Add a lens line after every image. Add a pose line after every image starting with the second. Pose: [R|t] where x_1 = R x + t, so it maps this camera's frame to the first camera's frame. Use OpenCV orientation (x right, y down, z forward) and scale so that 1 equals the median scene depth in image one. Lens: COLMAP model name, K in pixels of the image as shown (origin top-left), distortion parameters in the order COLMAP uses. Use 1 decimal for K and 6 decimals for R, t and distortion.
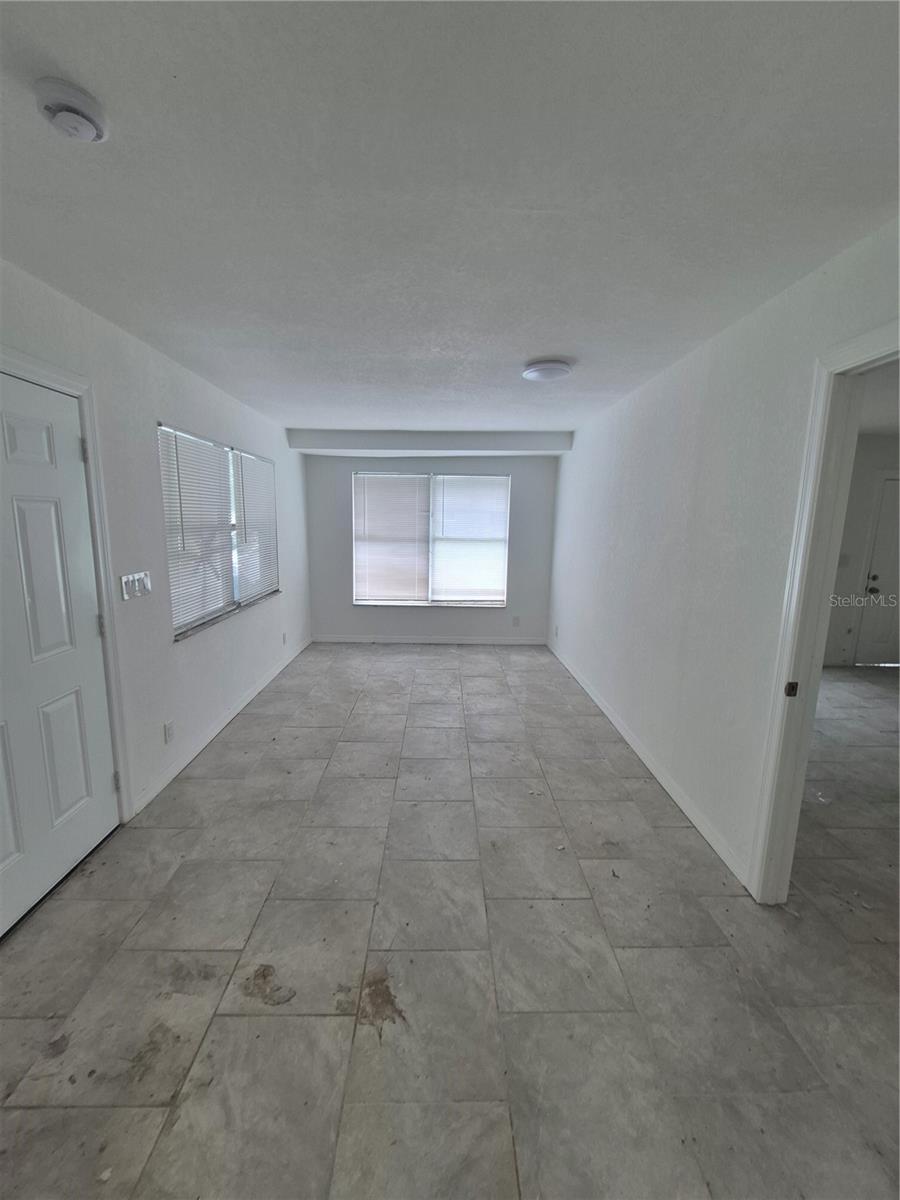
lens RADIAL K [[470.7, 0, 448.5], [0, 470.7, 596.2], [0, 0, 1]] dist [-0.009377, -0.000131]
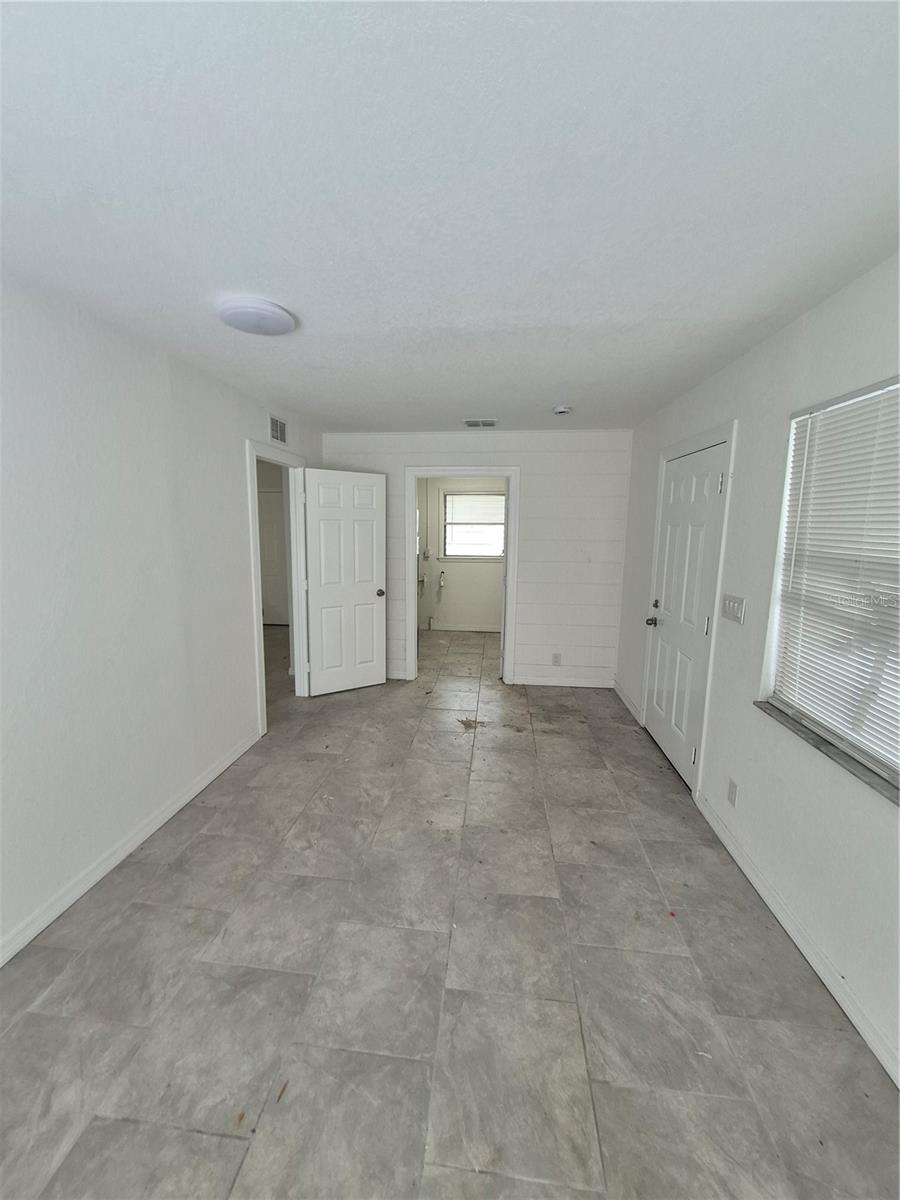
lens RADIAL K [[470.7, 0, 447.1], [0, 470.7, 596.8], [0, 0, 1]] dist [-0.009377, -0.000131]
pose [[-0.992005, -0.041837, 0.119062, -0.186129], [-0.002254, 0.949171, 0.314753, -0.336610], [-0.126179, 0.311968, -0.941677, 1.900030]]
